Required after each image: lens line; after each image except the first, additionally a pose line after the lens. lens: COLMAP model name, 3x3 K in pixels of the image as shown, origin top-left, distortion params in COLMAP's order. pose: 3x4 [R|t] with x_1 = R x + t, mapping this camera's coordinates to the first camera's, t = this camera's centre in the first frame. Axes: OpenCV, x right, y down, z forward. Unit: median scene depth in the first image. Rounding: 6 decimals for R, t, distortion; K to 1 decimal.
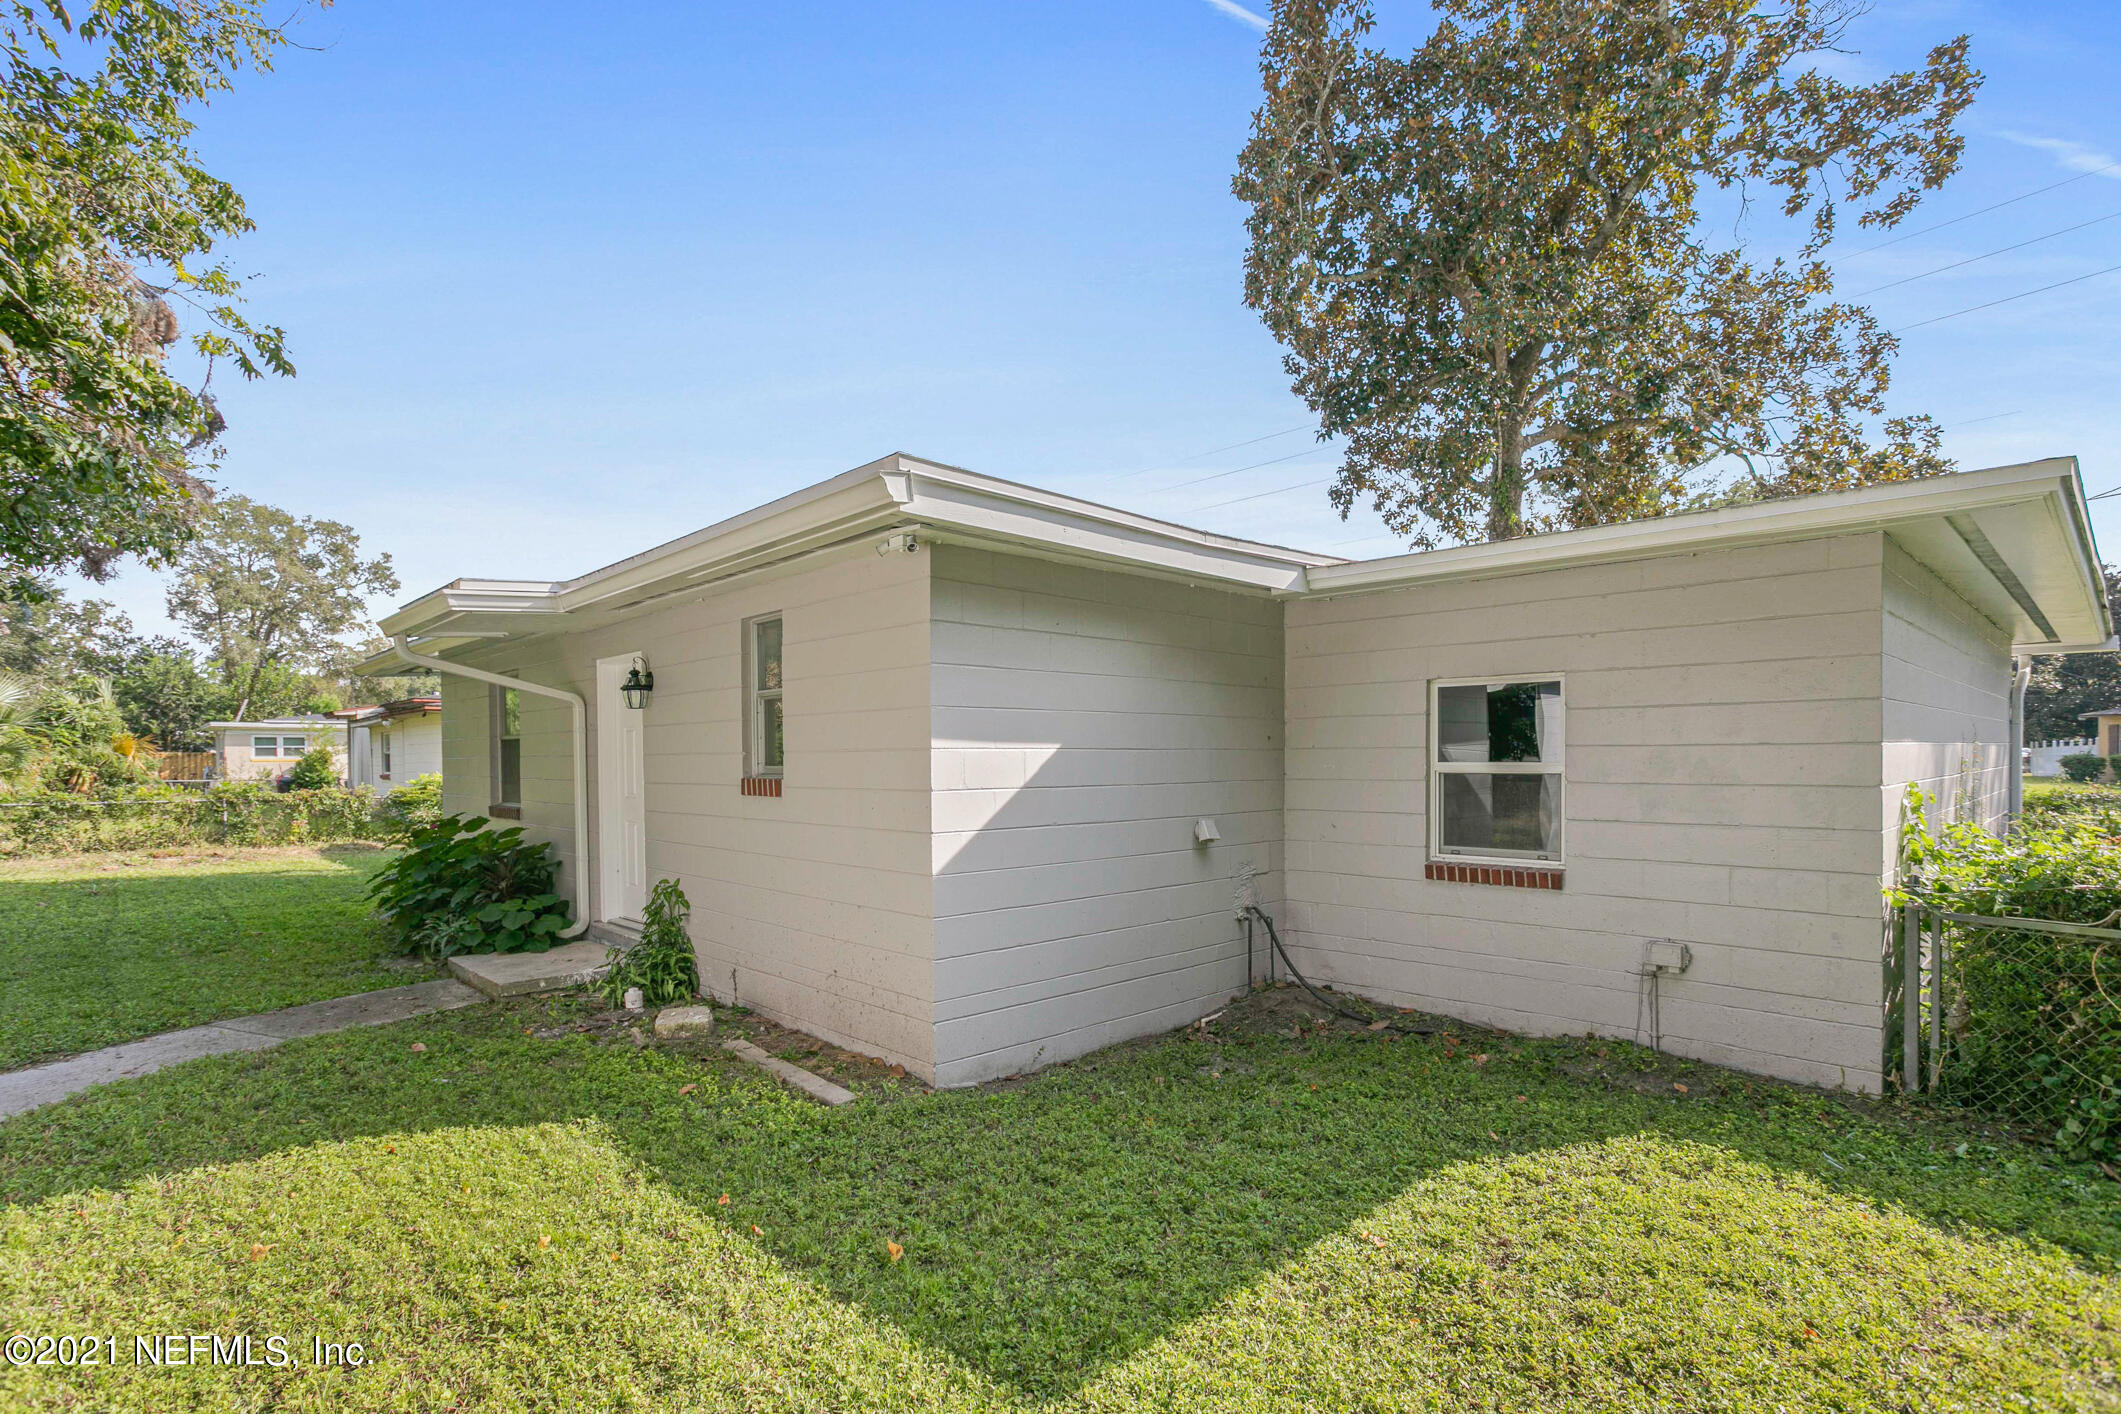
lens RADIAL K [[1022.4, 0, 1081.5], [0, 1022.4, 767.2], [0, 0, 1]] dist [-0.032201, 0.007906]
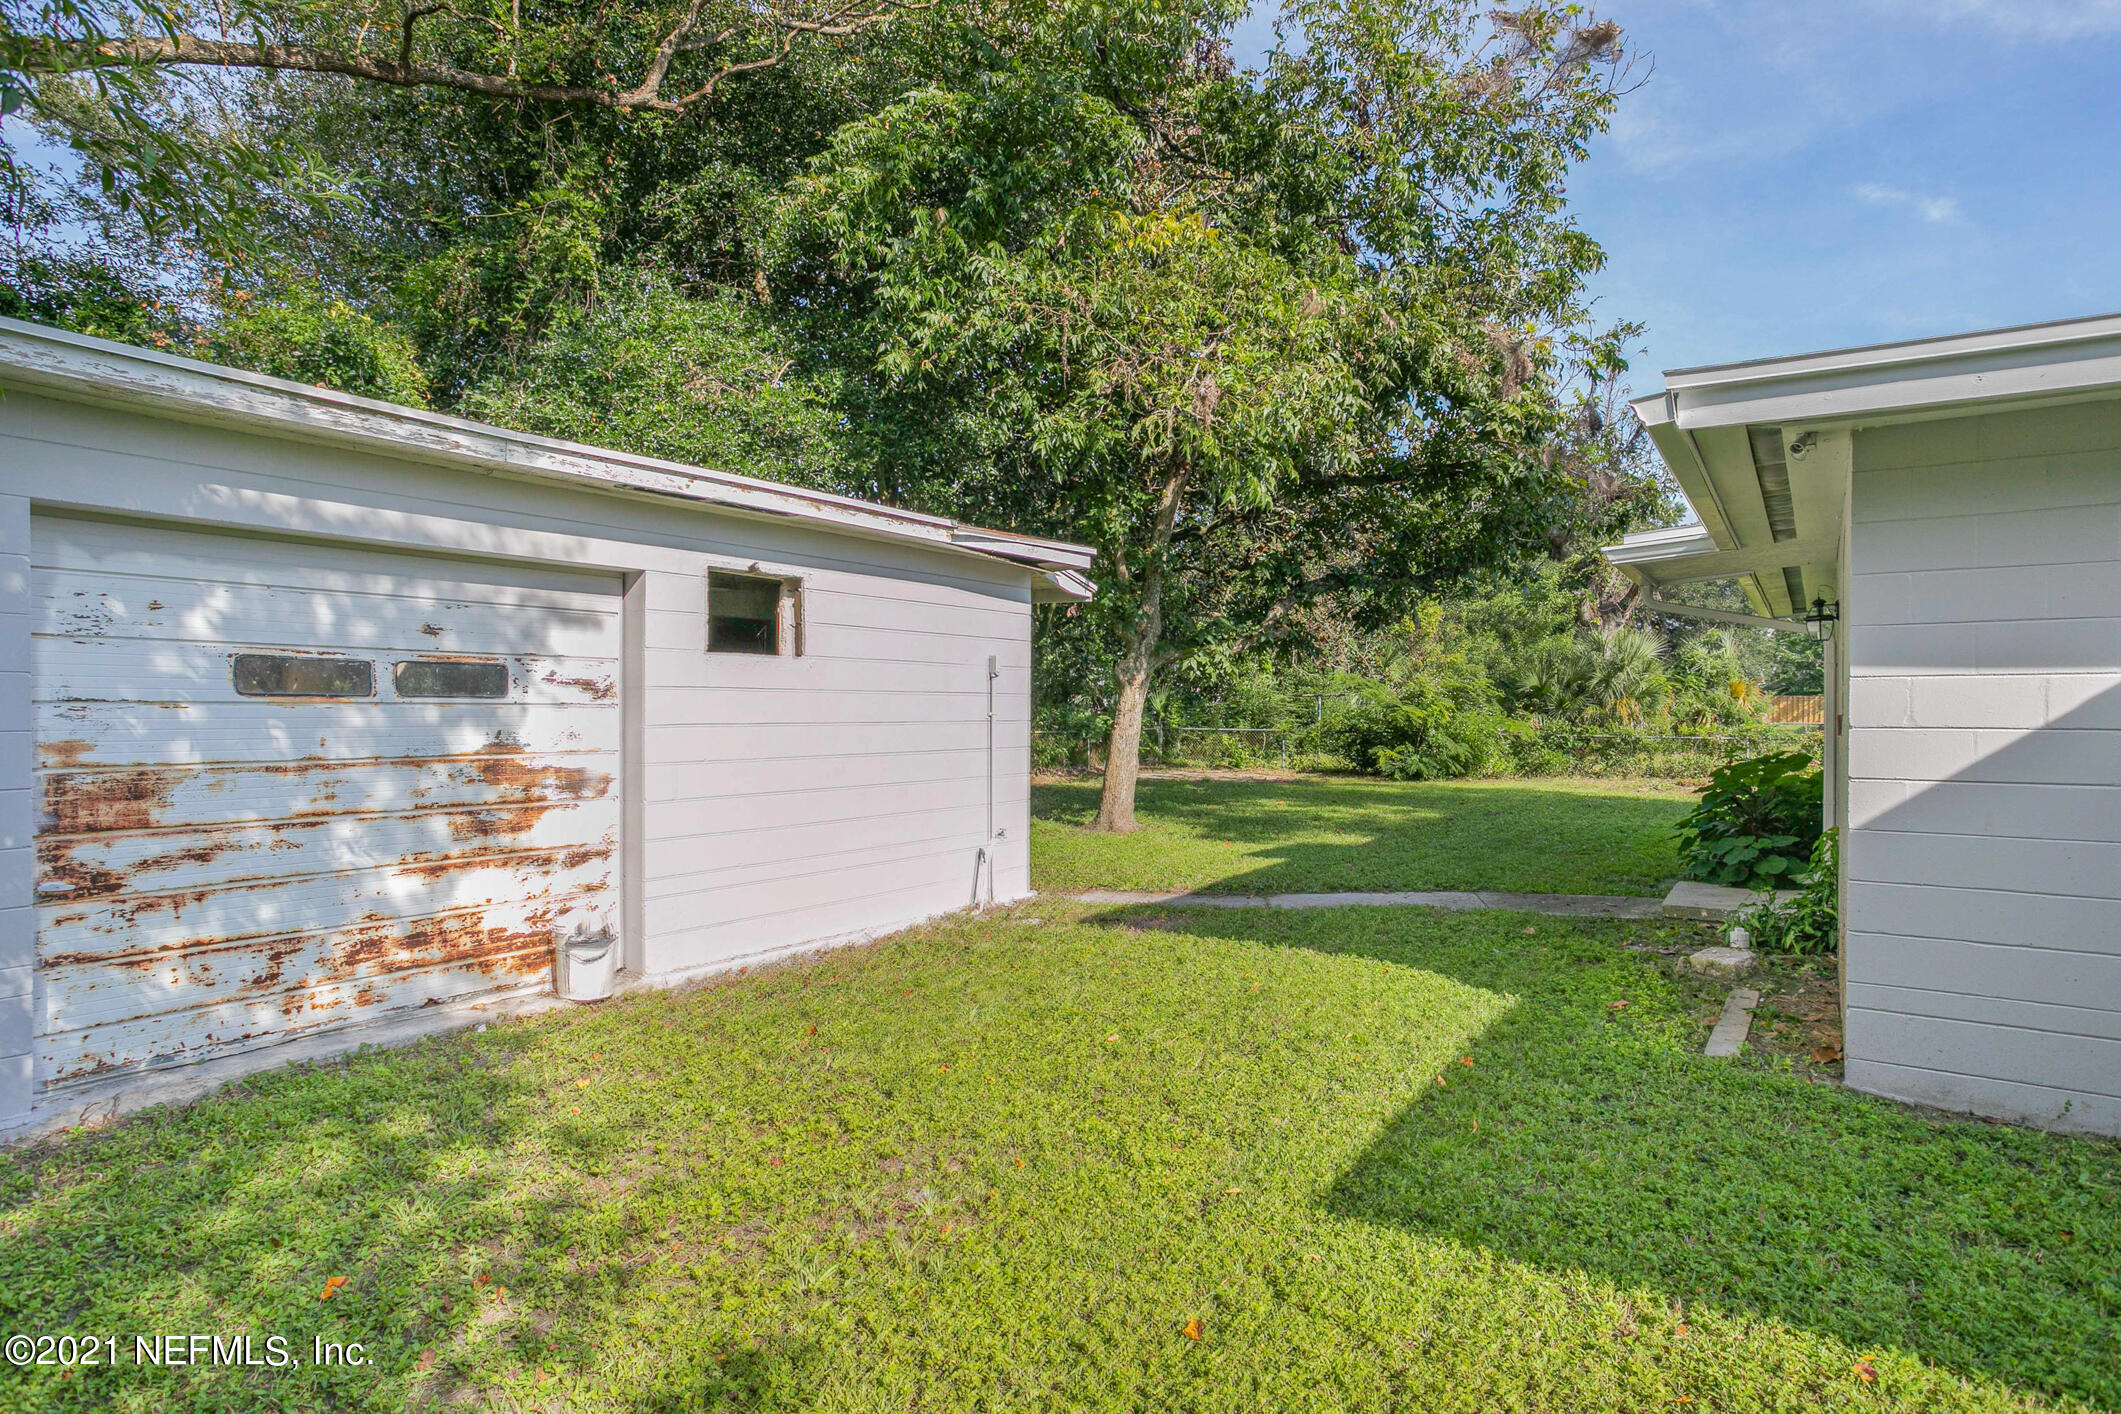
lens RADIAL K [[1022.4, 0, 1062.3], [0, 1022.4, 705.8], [0, 0, 1]] dist [-0.032201, 0.007906]
pose [[0.247081, 0.002394, -0.968992, 0.457933], [-0.005397, 0.999985, 0.001094, 0.006580], [0.968980, 0.004959, 0.247090, 0.161238]]
